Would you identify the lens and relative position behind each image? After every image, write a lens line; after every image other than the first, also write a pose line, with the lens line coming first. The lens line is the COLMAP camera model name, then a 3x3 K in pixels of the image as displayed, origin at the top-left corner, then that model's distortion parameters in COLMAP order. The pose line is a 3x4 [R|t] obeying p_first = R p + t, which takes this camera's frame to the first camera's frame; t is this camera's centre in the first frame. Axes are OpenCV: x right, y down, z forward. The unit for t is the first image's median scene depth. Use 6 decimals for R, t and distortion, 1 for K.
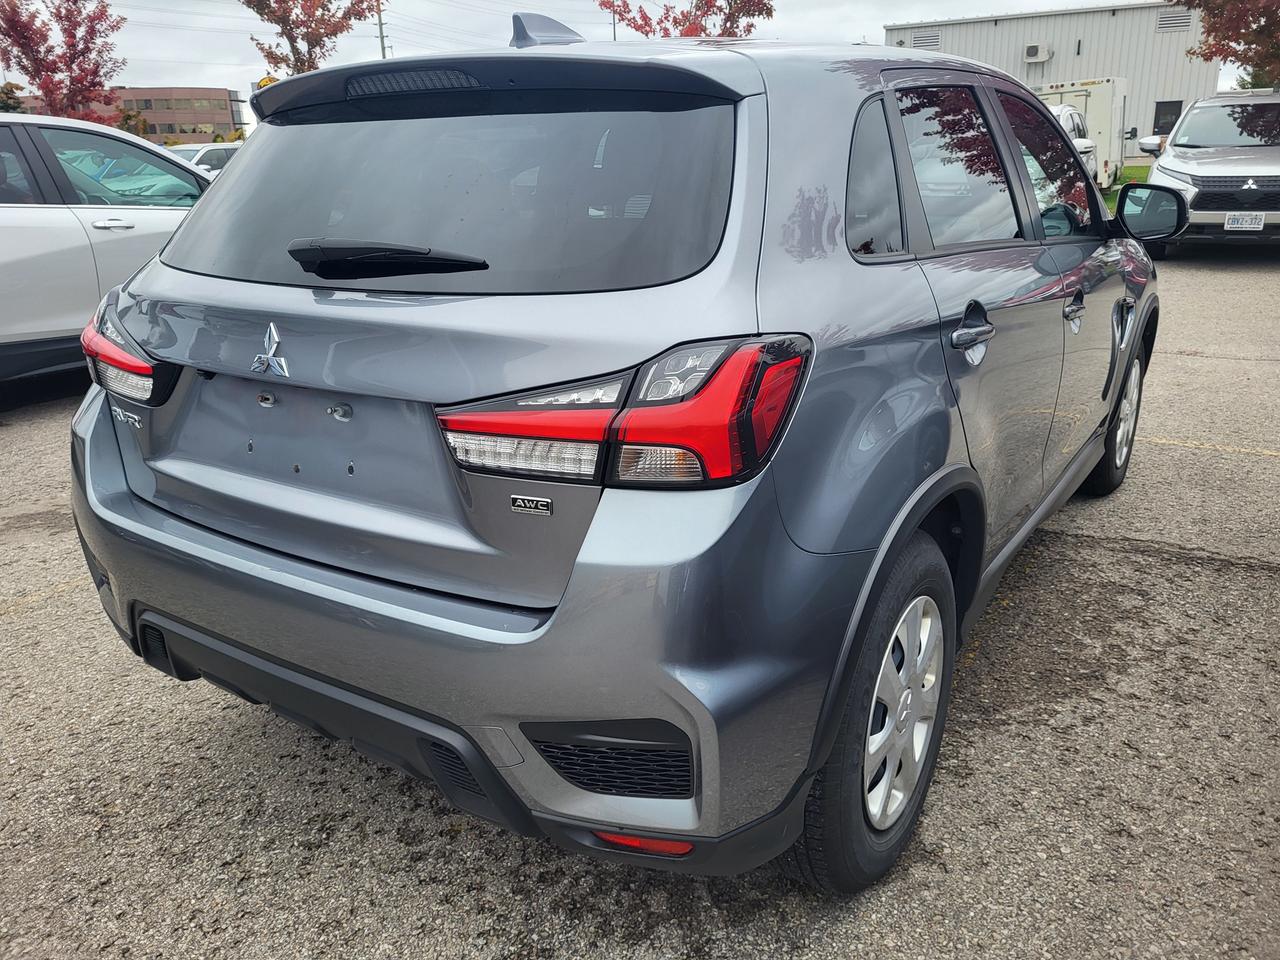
lens RADIAL K [[962.5, 0, 642.6], [0, 962.5, 472.0], [0, 0, 1]] dist [0.053653, -0.052986]
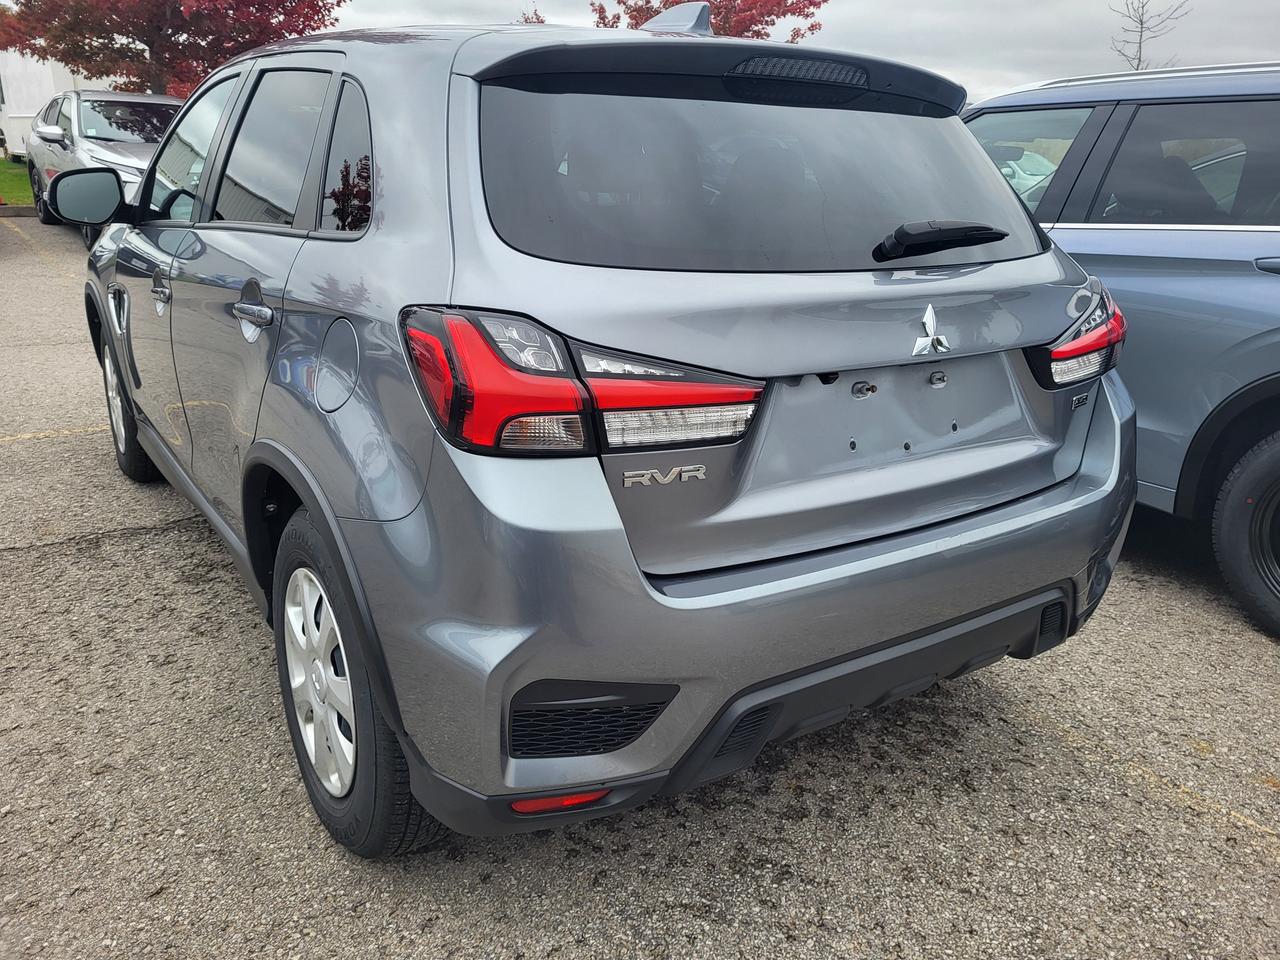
lens RADIAL K [[953.3, 0, 636.0], [0, 953.3, 474.7], [0, 0, 1]] dist [0.058156, -0.056046]
pose [[0.387598, -0.251352, 0.886899, -1.169032], [0.242268, 0.956063, 0.165076, -0.180087], [-0.889424, 0.150884, 0.431462, 0.695501]]
